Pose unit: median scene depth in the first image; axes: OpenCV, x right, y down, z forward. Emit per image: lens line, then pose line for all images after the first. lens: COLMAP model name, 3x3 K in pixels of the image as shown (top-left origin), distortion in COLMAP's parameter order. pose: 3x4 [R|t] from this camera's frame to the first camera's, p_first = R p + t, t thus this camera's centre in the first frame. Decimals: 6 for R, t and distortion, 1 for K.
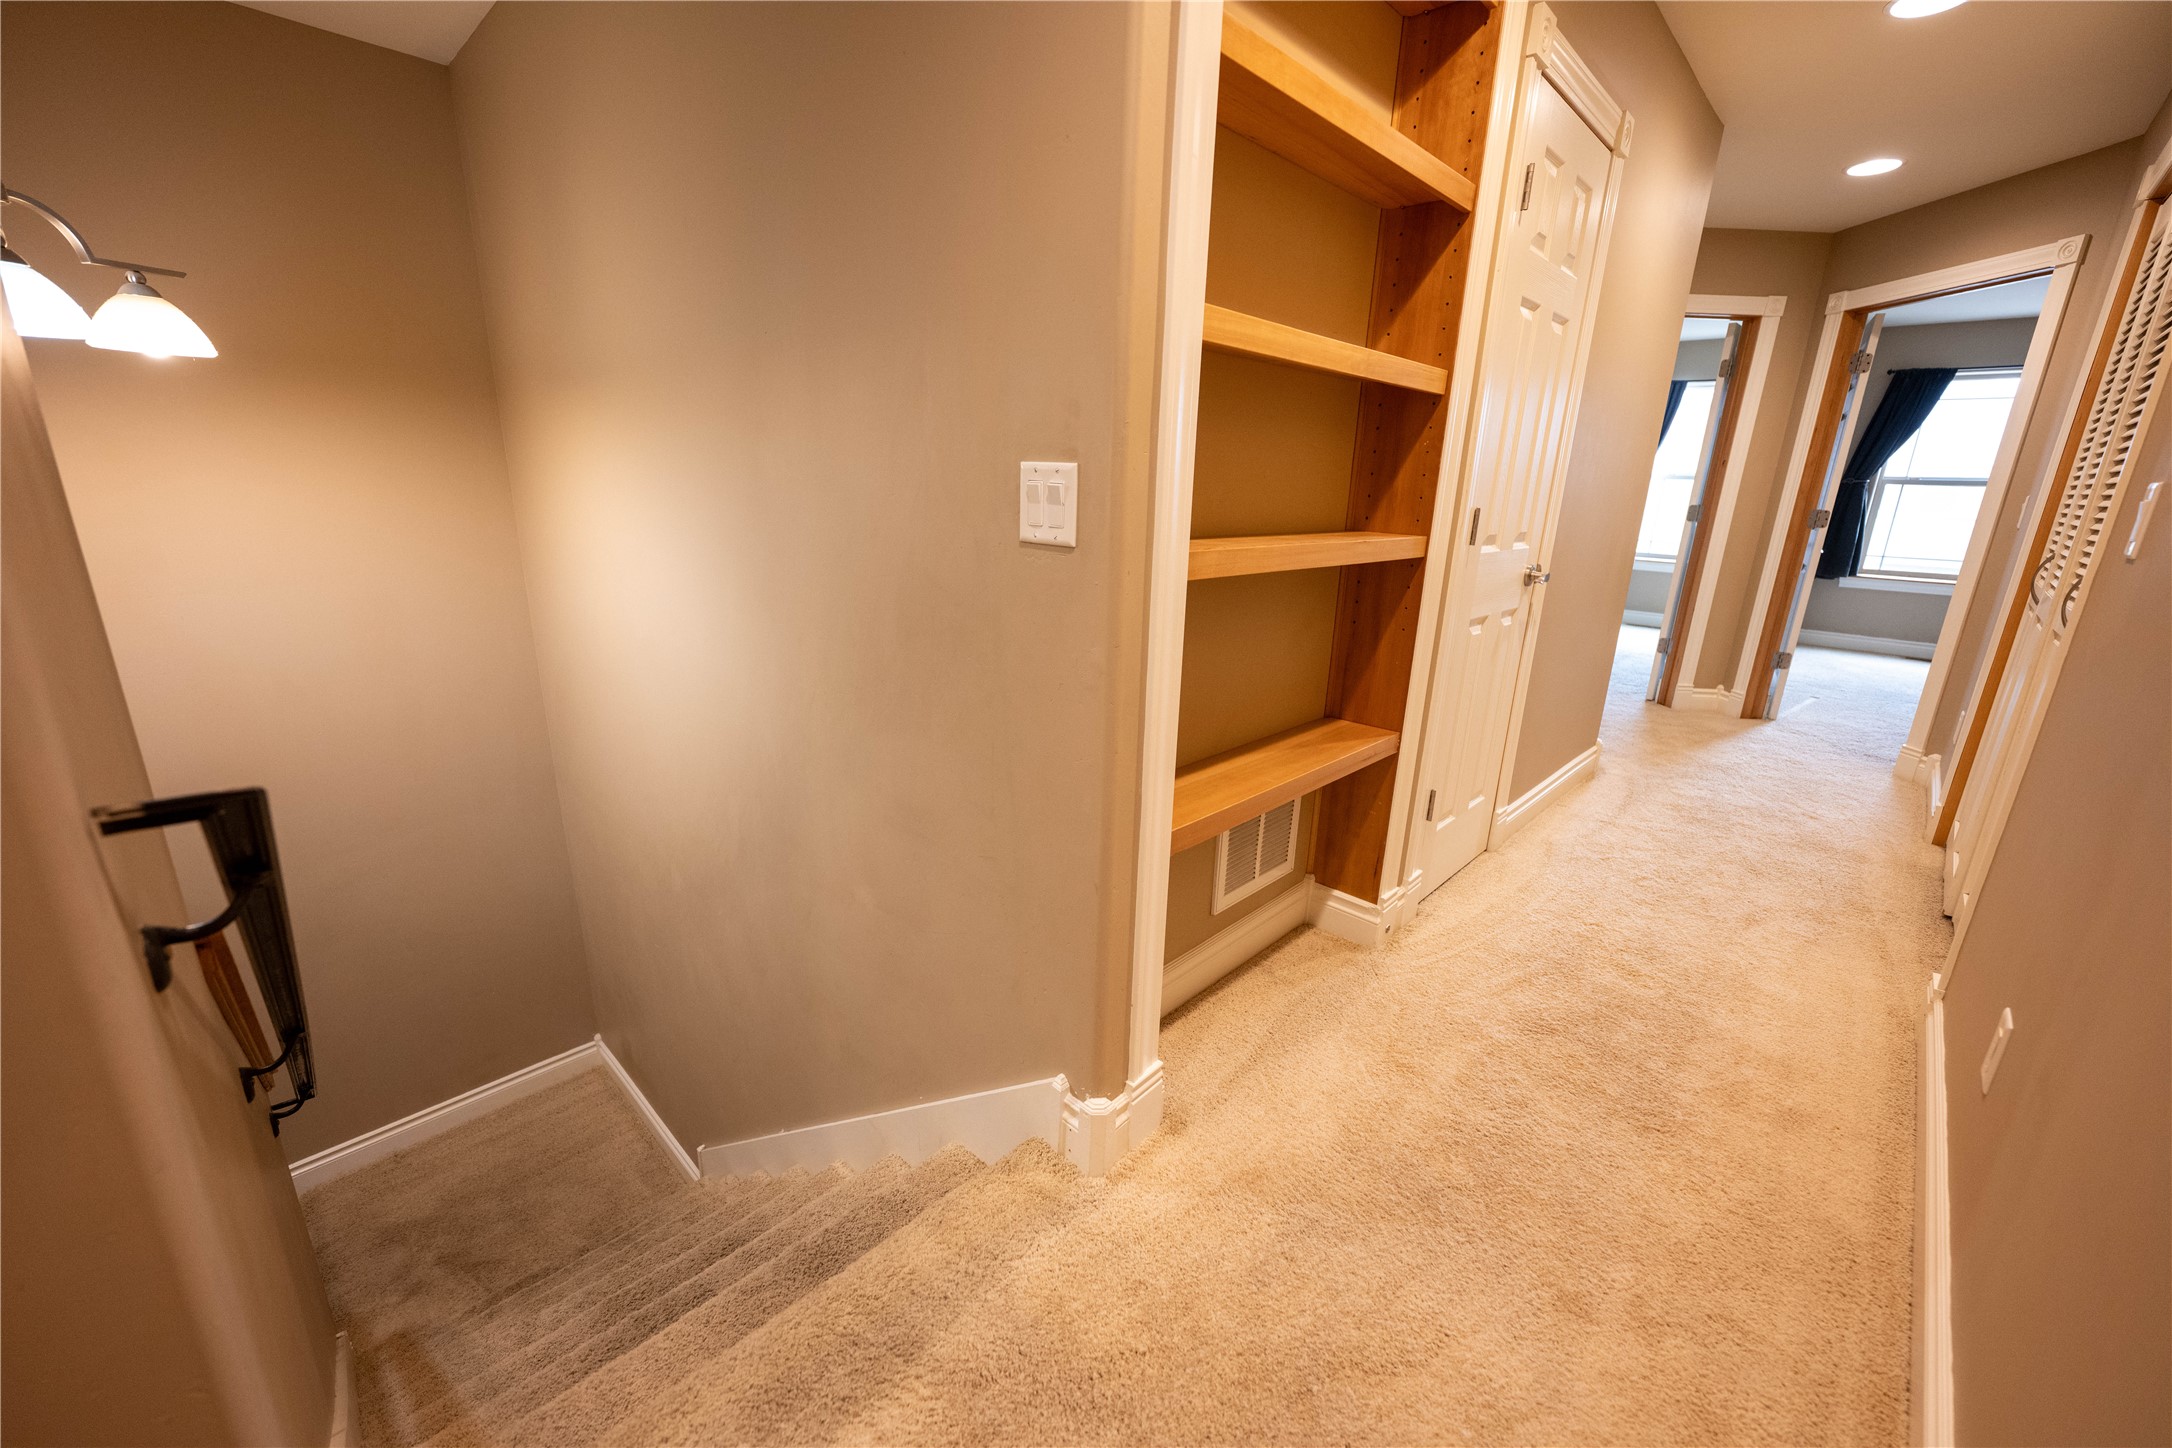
lens RADIAL K [[858.5, 0, 1085.7], [0, 858.5, 731.4], [0, 0, 1]] dist [-0.001287, 0.000191]
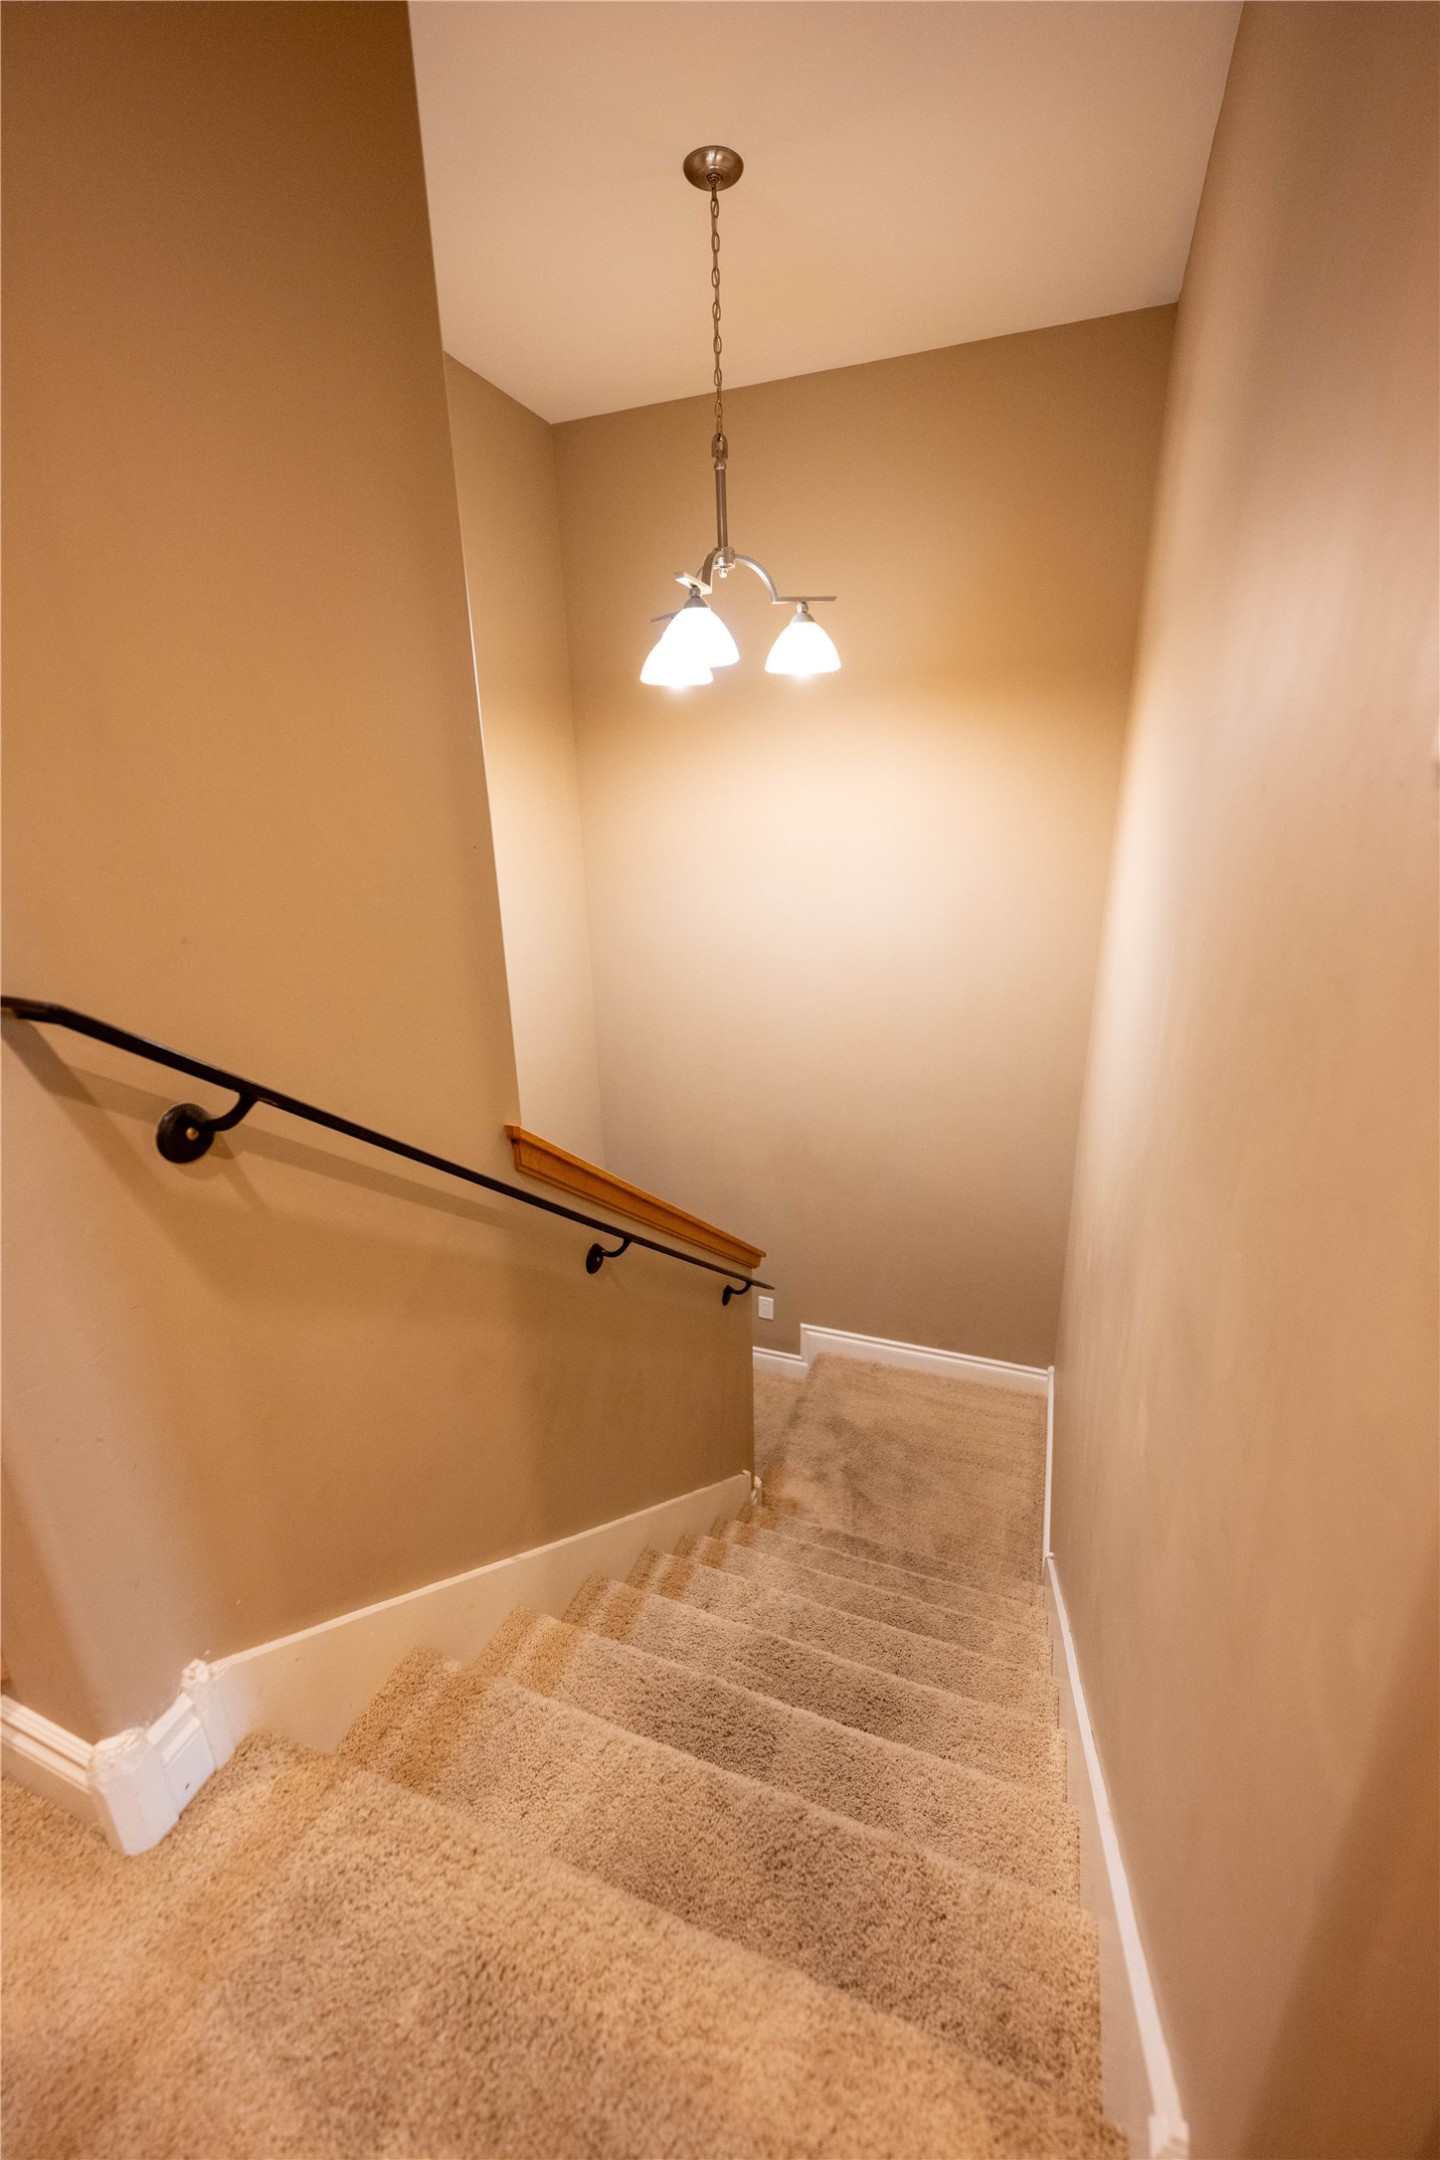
lens RADIAL K [[853.8, 0, 720.0], [0, 853.8, 1080.0], [0, 0, 1]] dist [-0.001287, 0.000191]
pose [[0.393916, 0.258088, -0.882168, 0.053711], [-0.231878, 0.956629, 0.176332, -0.043787], [0.889417, 0.135095, 0.436677, 0.269998]]
